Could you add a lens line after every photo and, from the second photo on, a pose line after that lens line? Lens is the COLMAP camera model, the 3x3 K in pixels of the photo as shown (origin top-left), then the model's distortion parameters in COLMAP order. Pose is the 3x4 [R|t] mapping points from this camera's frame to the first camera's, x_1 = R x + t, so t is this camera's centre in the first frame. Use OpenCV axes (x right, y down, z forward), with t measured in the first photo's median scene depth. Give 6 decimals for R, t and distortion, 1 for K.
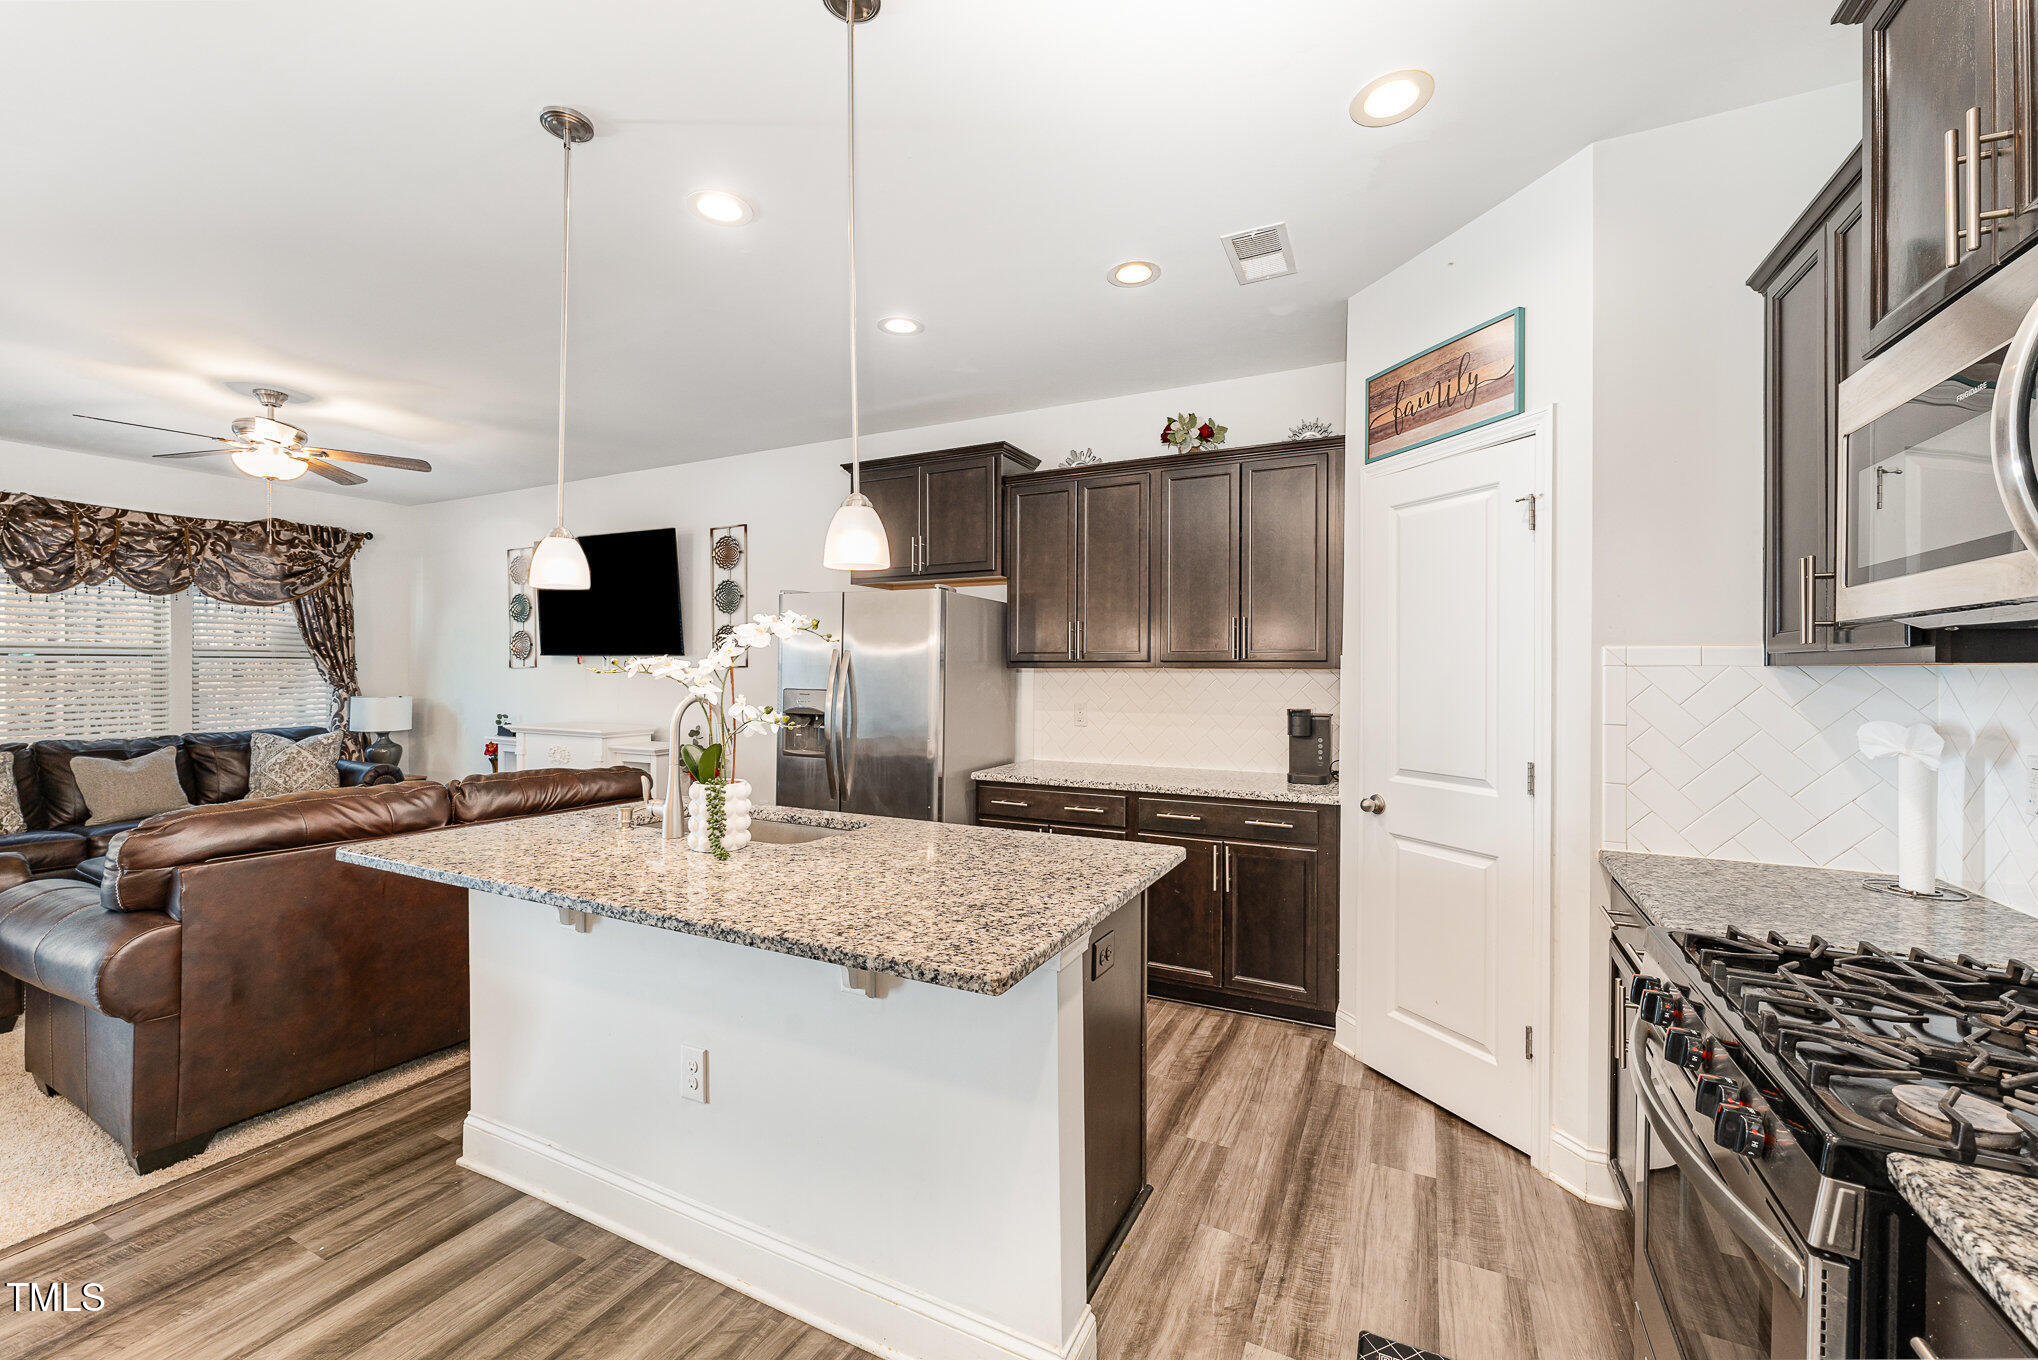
lens RADIAL K [[823.1, 0, 1011.8], [0, 823.1, 676.9], [0, 0, 1]] dist [-0.002657, 0.001759]
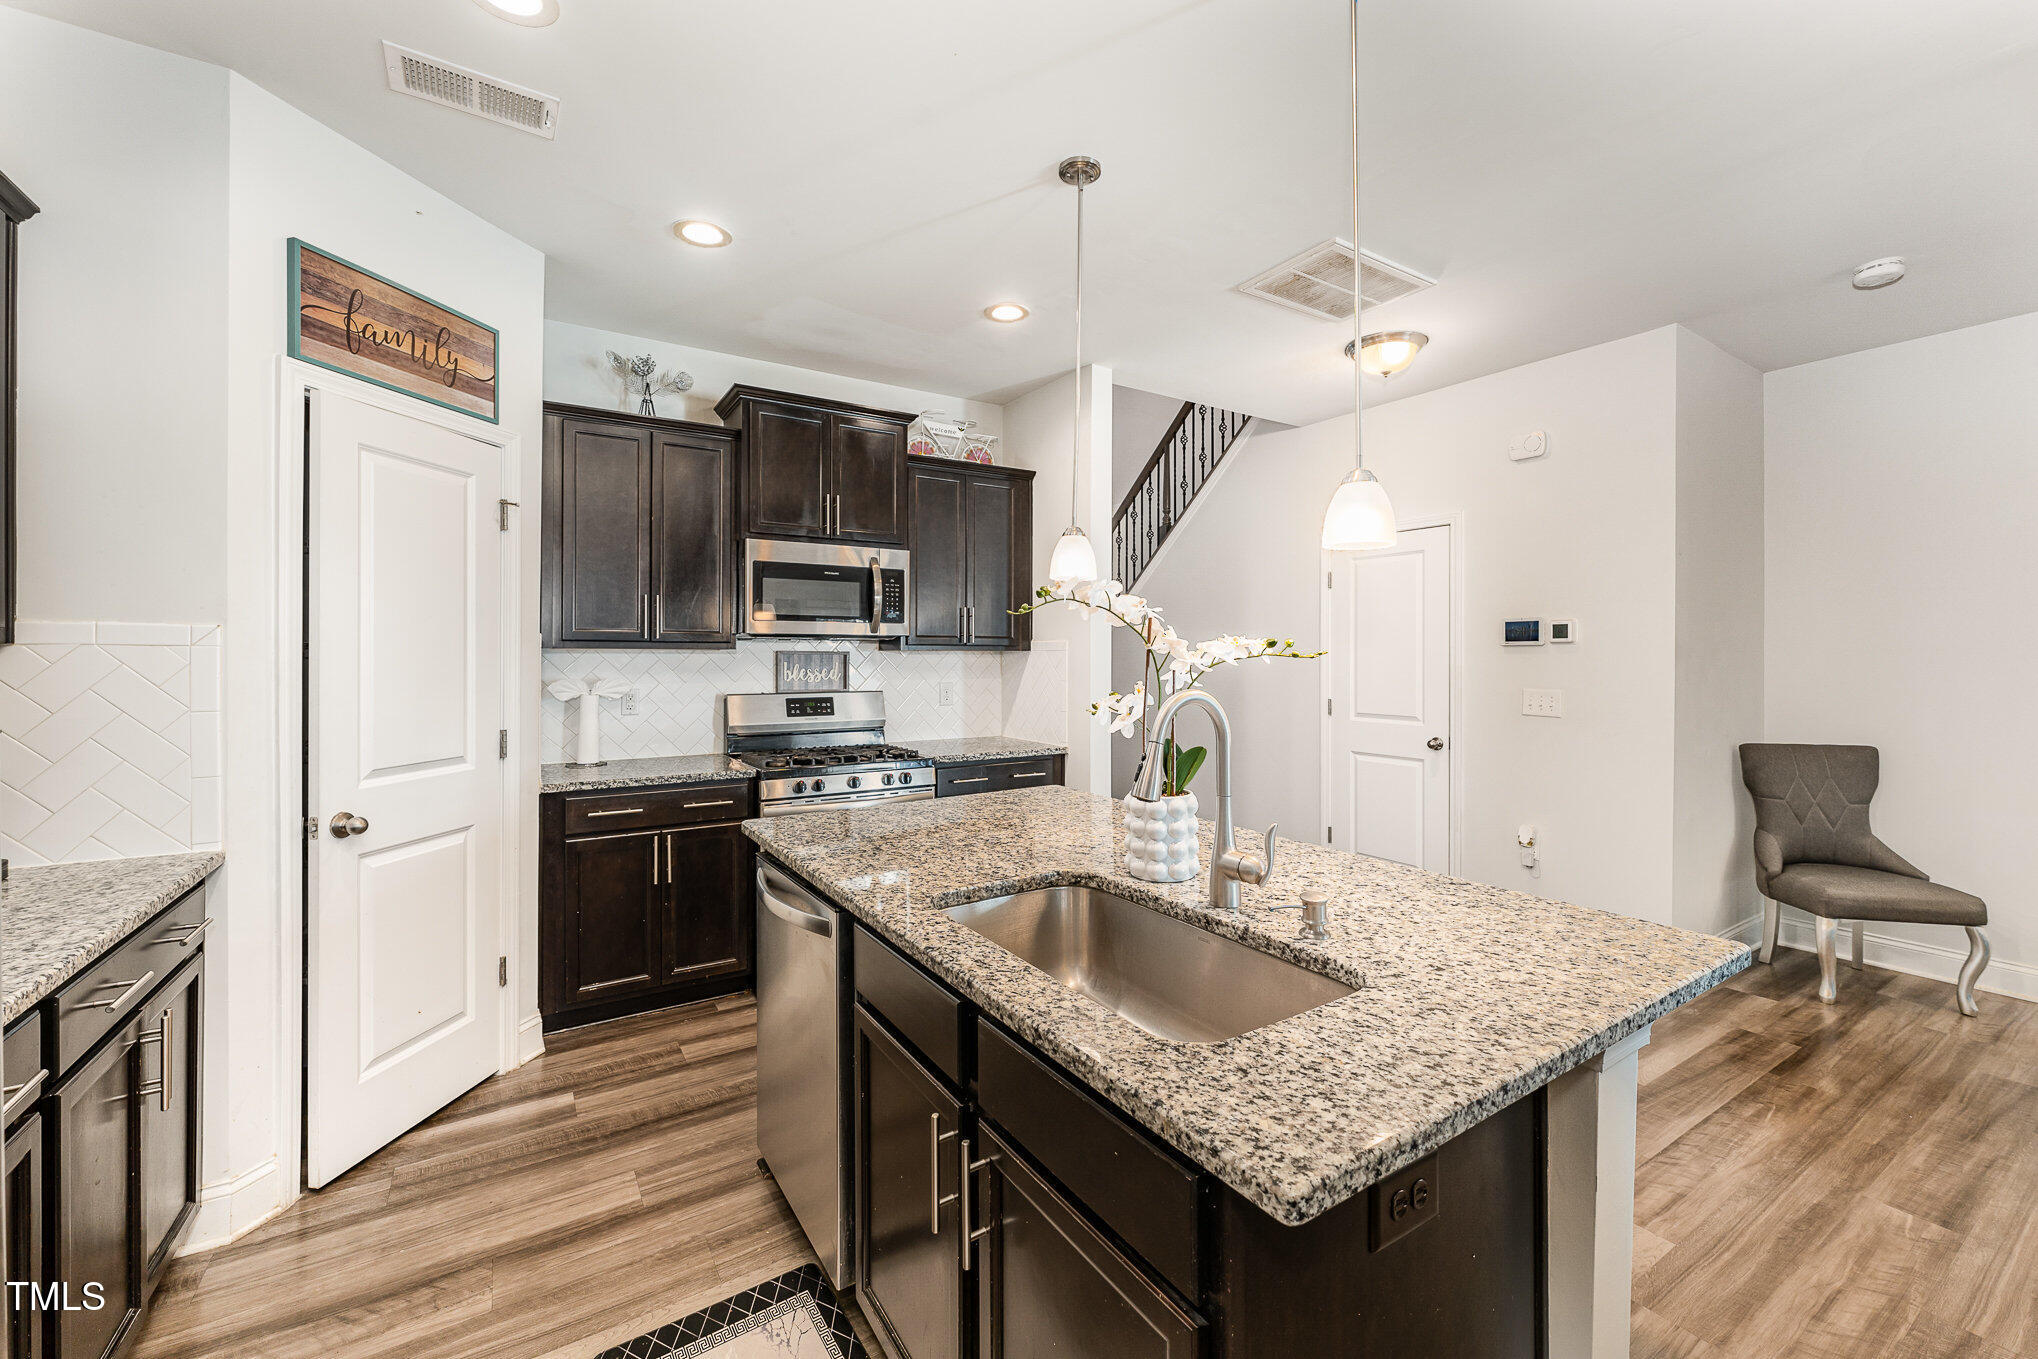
lens RADIAL K [[823.1, 0, 1018.4], [0, 823.1, 650.3], [0, 0, 1]] dist [-0.002657, 0.001759]
pose [[-0.860376, -0.003473, 0.509647, -0.246351], [-0.003131, 0.999994, 0.001530, -0.005184], [-0.509650, -0.000279, -0.860382, 0.680579]]
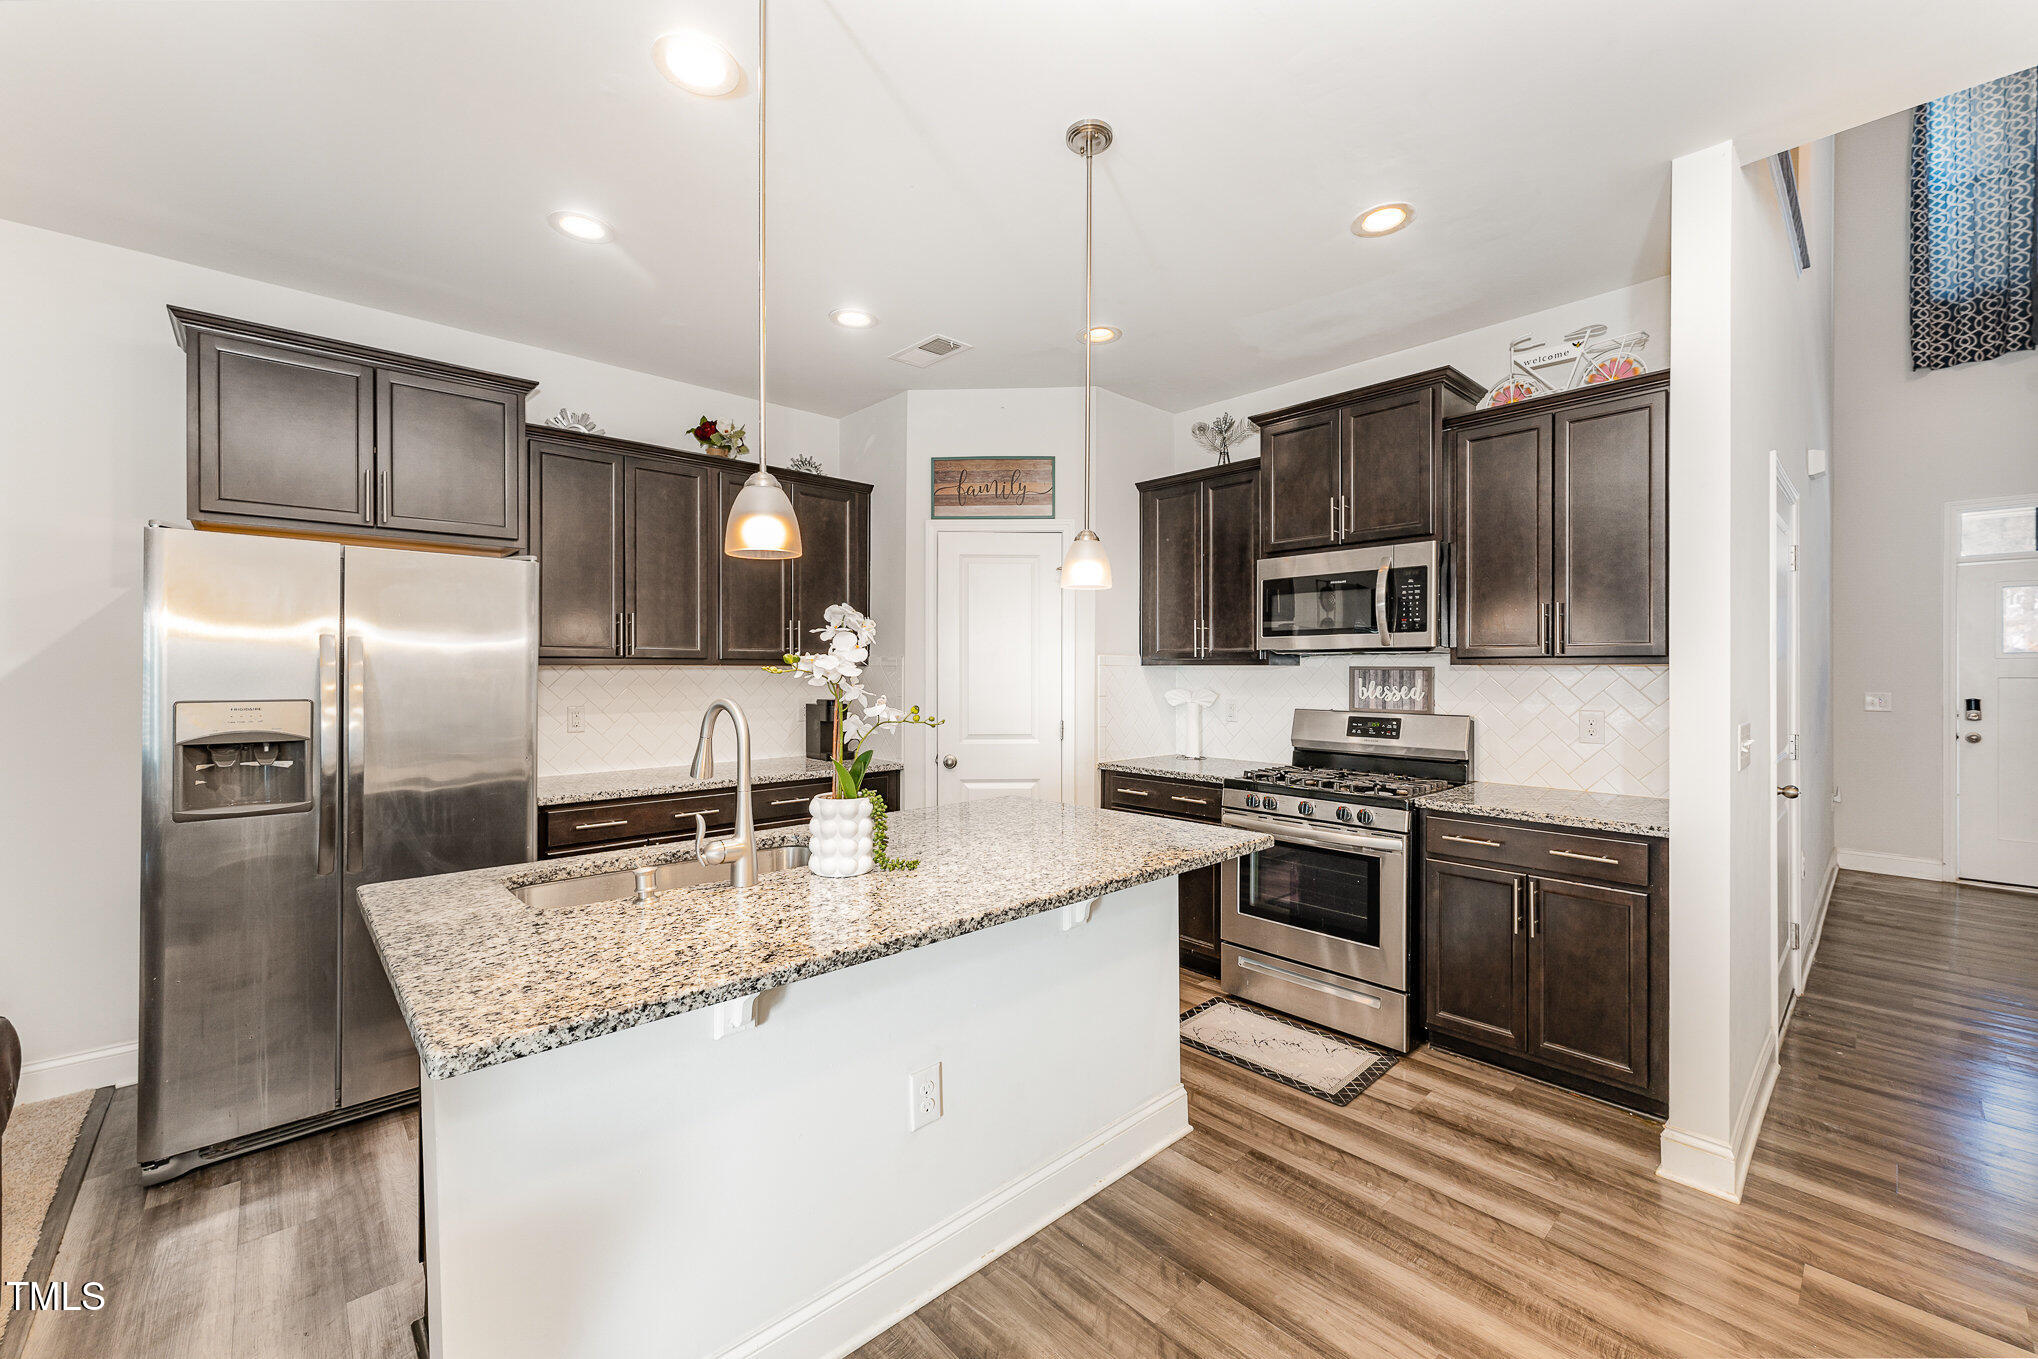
lens RADIAL K [[823.1, 0, 1035.7], [0, 823.1, 658.7], [0, 0, 1]] dist [-0.002657, 0.001759]
pose [[0.341713, 0.006985, 0.939779, -0.428799], [0.005779, 0.999938, -0.009533, -0.004307], [-0.939787, 0.008688, 0.341651, 0.190888]]
